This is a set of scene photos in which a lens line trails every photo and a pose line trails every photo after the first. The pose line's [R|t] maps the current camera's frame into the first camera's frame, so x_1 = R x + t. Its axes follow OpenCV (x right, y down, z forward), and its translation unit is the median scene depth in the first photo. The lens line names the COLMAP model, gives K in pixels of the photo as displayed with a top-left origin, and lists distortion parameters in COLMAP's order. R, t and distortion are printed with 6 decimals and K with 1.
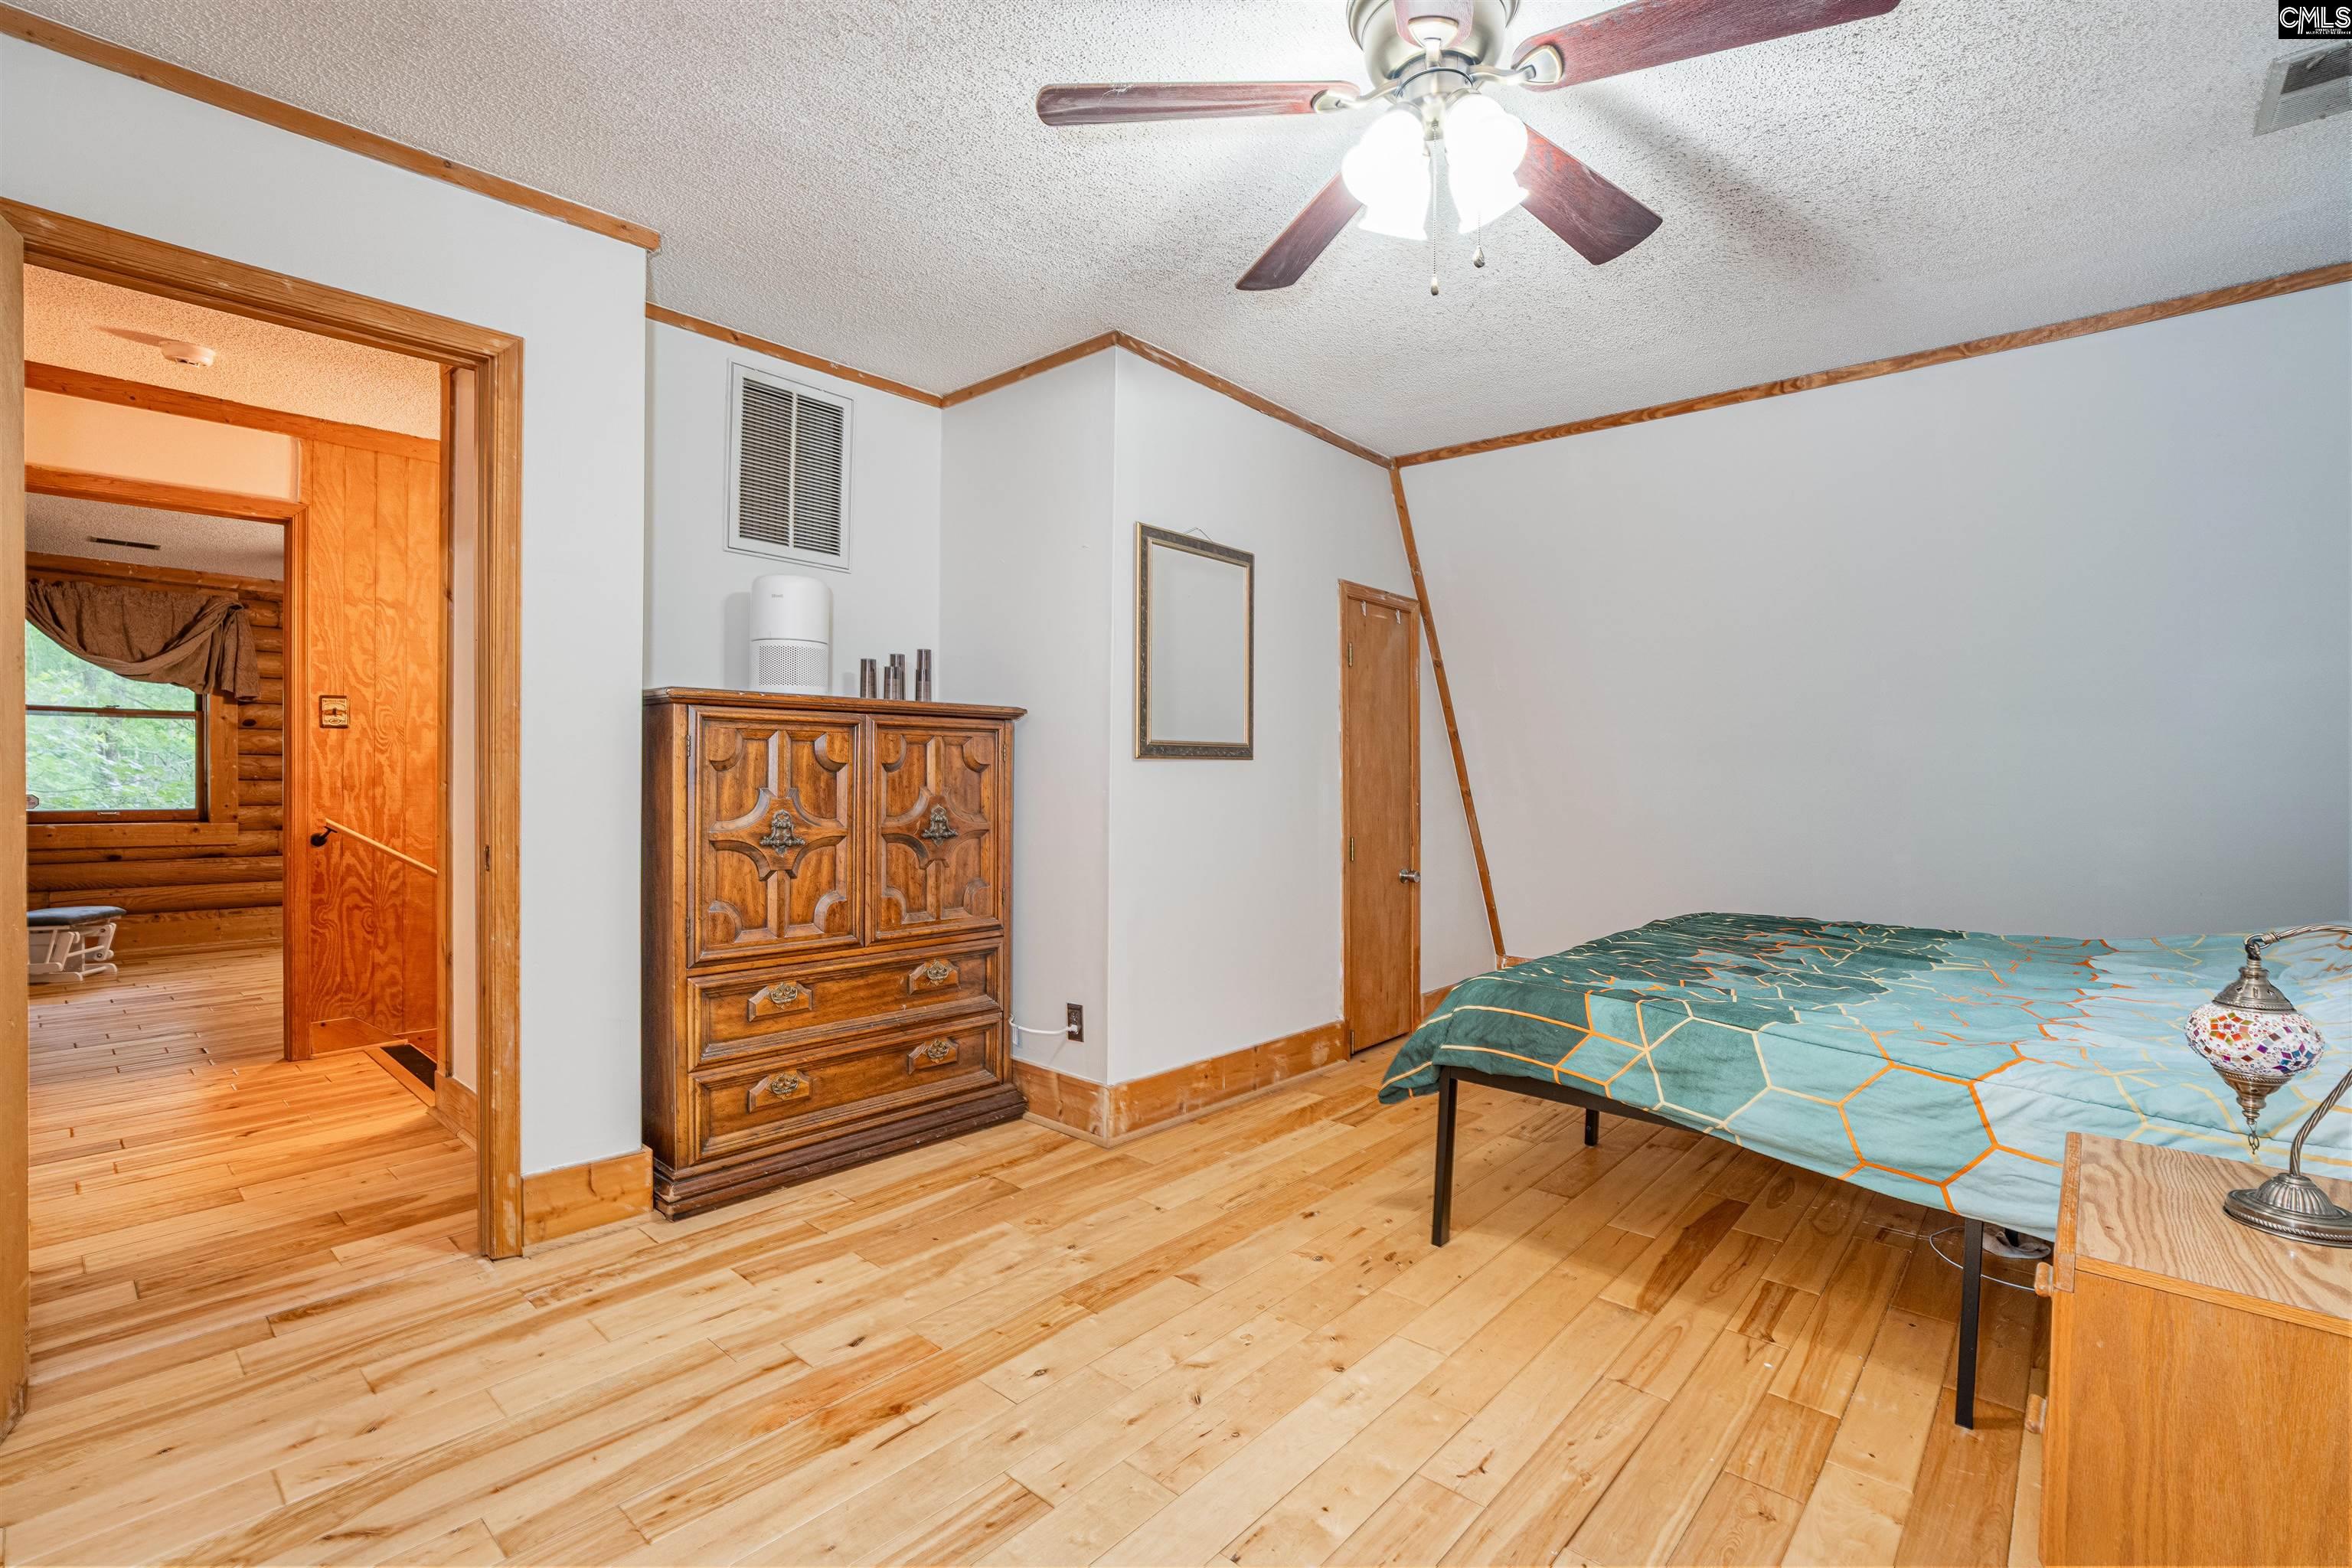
lens RADIAL K [[1092.1, 0, 1189.5], [0, 1092.1, 787.4], [0, 0, 1]] dist [-0.038671, 0.010939]
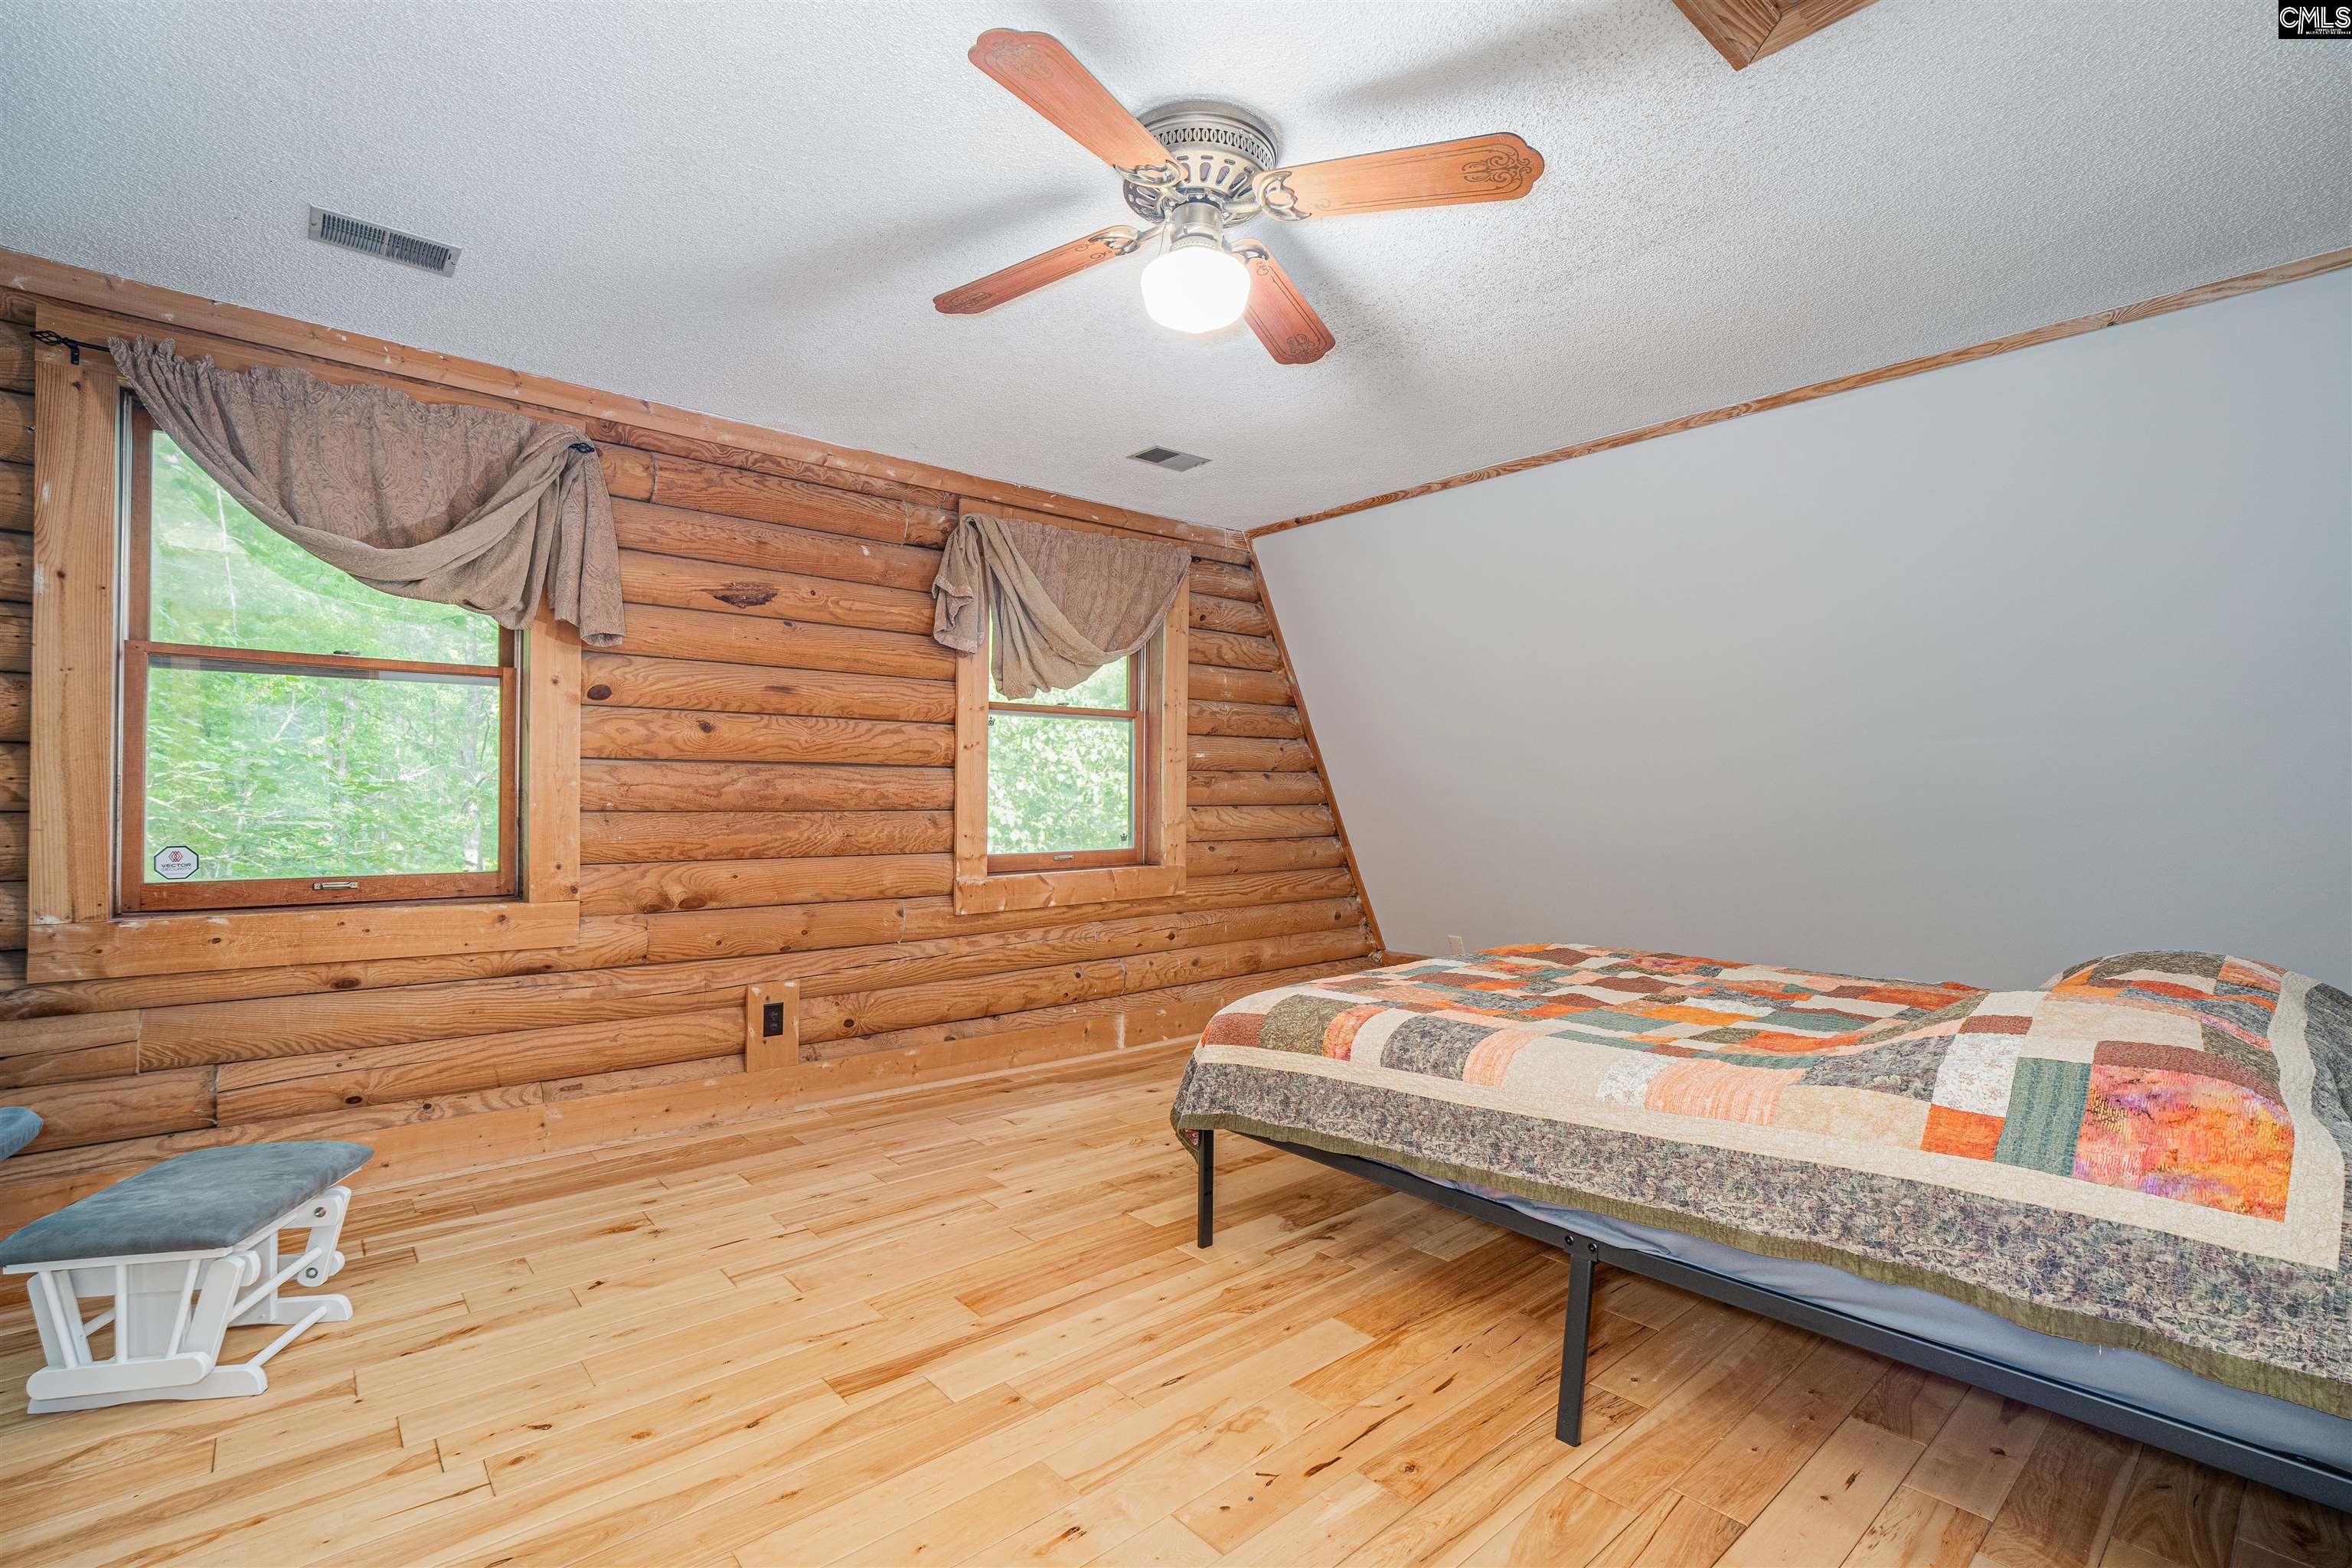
lens RADIAL K [[1092.1, 0, 1170.5], [0, 1092.1, 789.2], [0, 0, 1]] dist [-0.038671, 0.010939]
pose [[0.990998, 0.001534, -0.133872, -0.583375], [-0.003389, 0.999901, -0.013626, -0.011670], [0.133837, 0.013957, 0.990905, 0.573720]]
